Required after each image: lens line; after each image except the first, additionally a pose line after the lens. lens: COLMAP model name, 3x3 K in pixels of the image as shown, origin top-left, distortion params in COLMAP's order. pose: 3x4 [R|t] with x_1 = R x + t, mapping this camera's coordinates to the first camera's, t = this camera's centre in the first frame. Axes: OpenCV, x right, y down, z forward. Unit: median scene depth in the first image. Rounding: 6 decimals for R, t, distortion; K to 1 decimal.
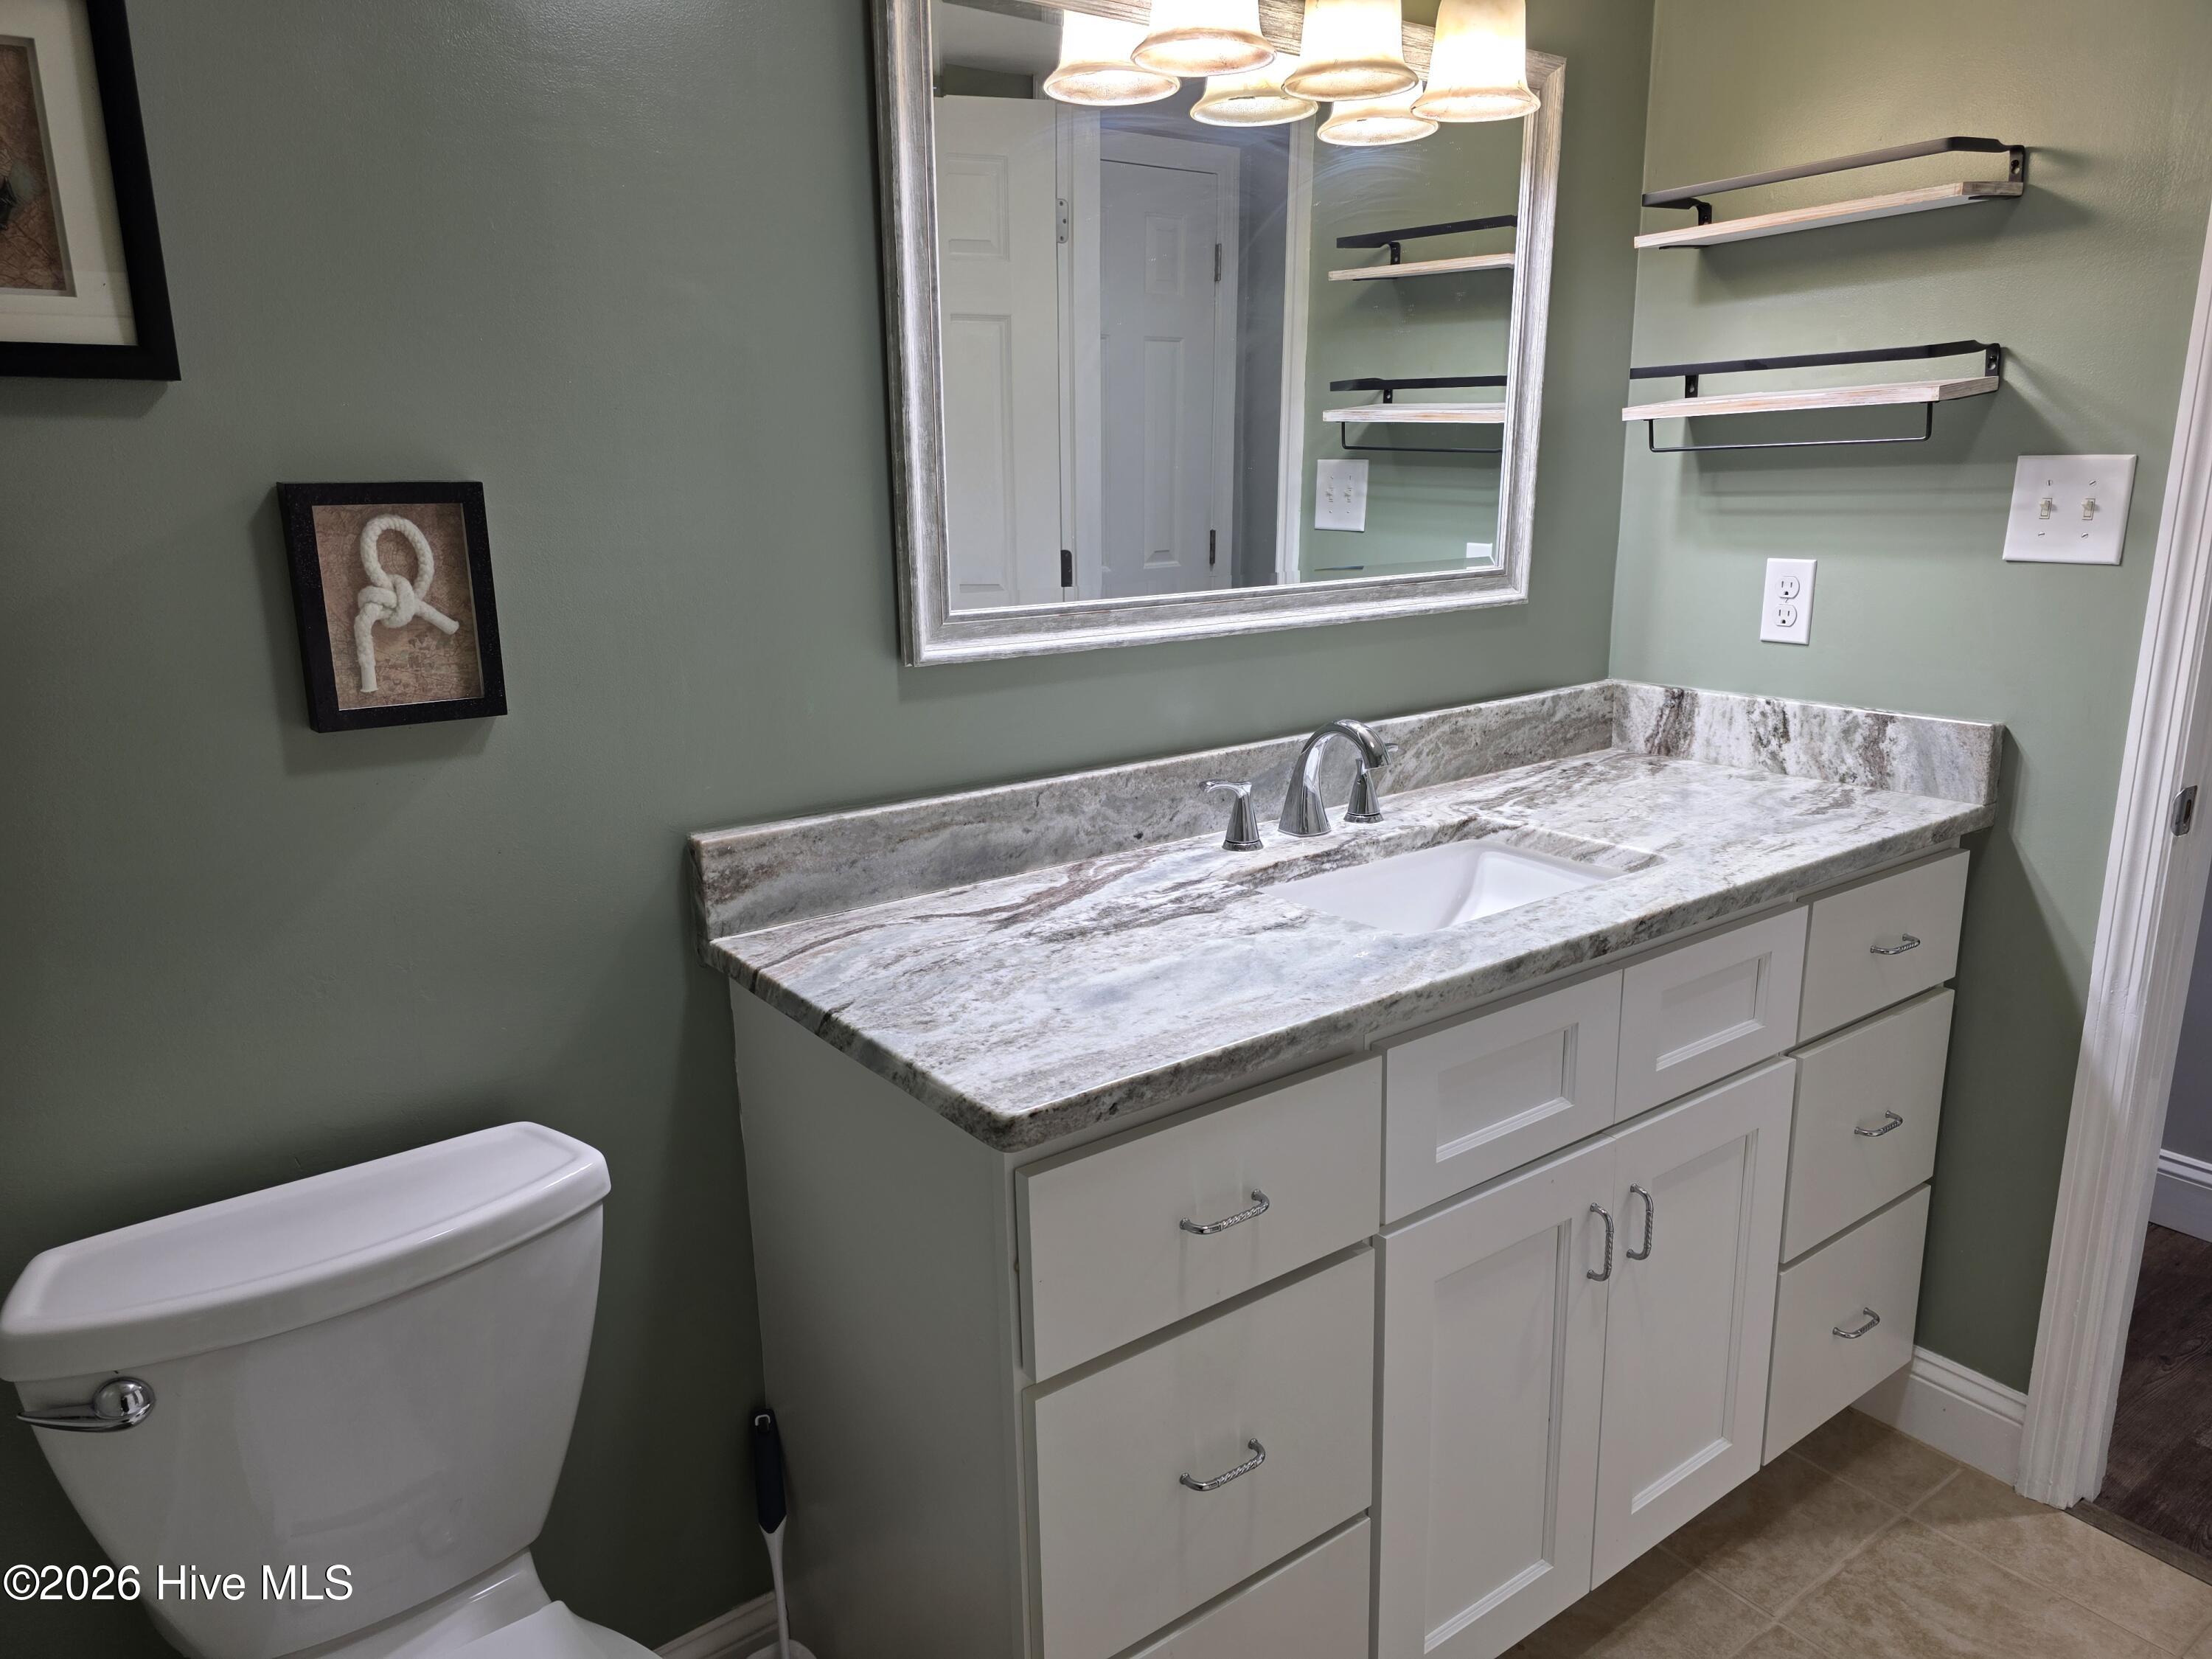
lens RADIAL K [[1500.9, 0, 1106.3], [0, 1500.9, 836.1], [0, 0, 1]] dist [0.088182, -0.088909]
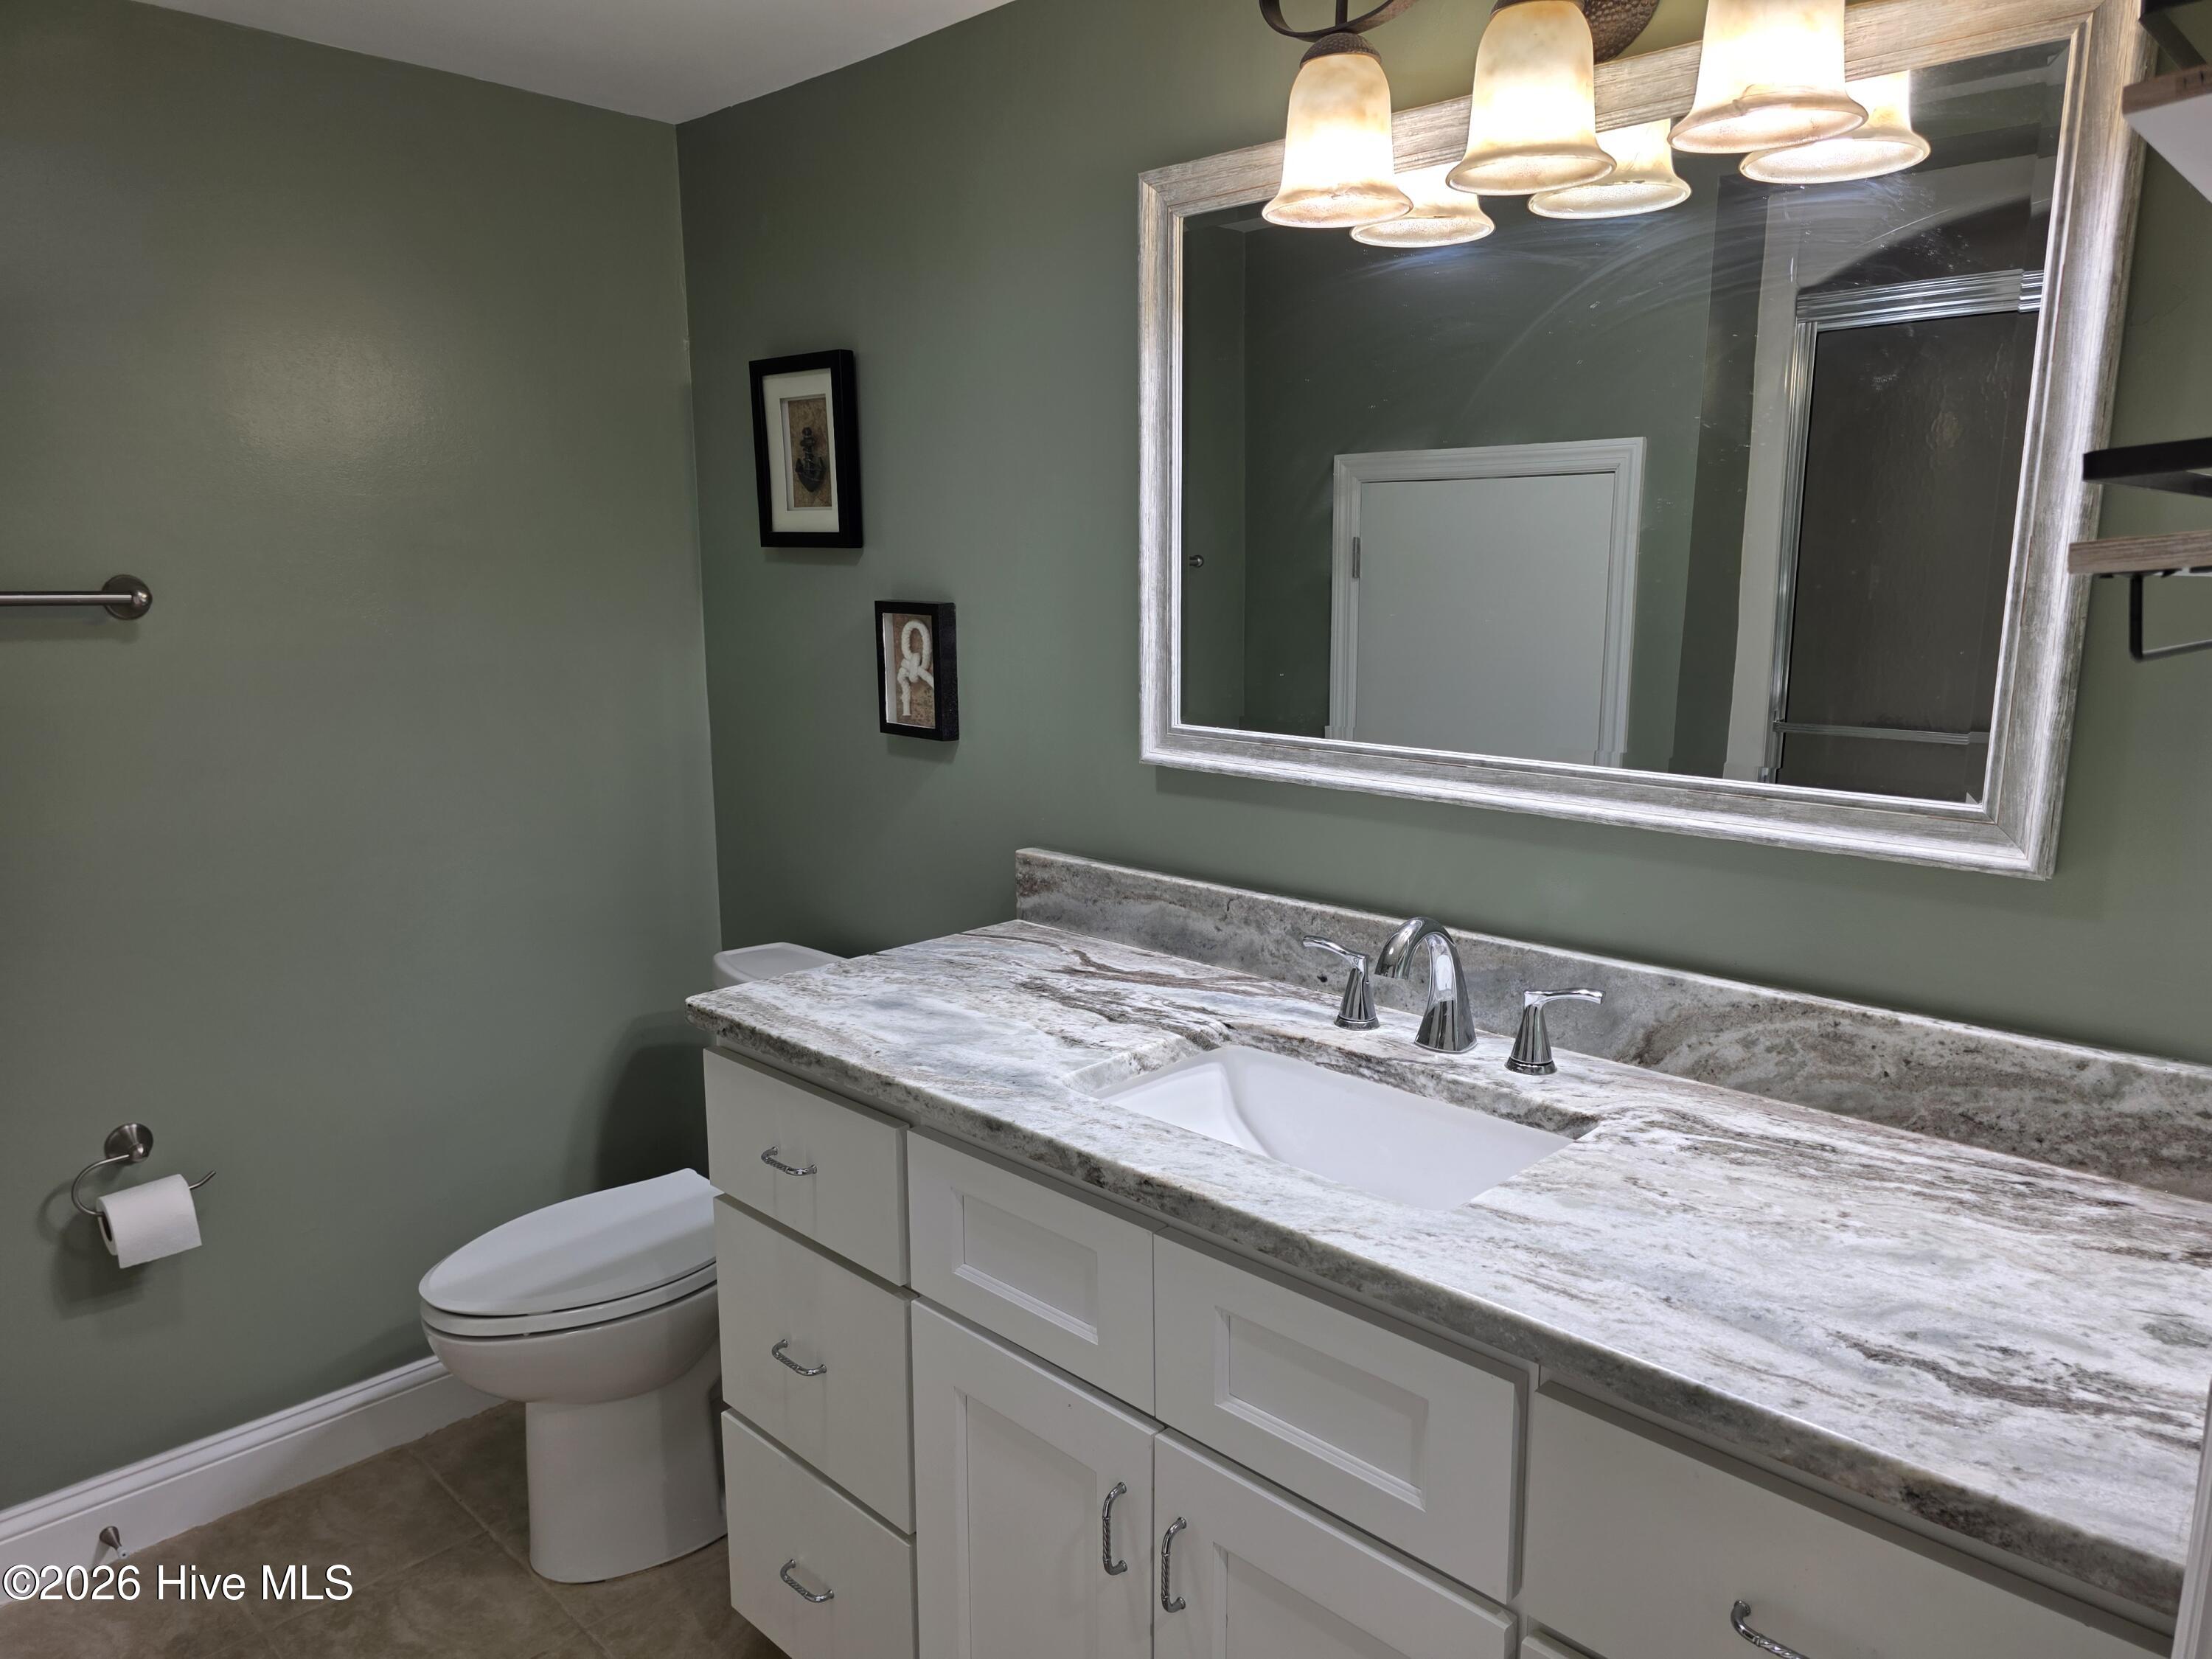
lens RADIAL K [[1500.9, 0, 1106.3], [0, 1500.9, 836.1], [0, 0, 1]] dist [0.088182, -0.088909]
pose [[0.157802, 0.199591, -0.967089, 1.079300], [-0.239027, 0.957956, 0.158704, -0.245208], [0.958105, 0.206116, 0.198875, 0.743431]]
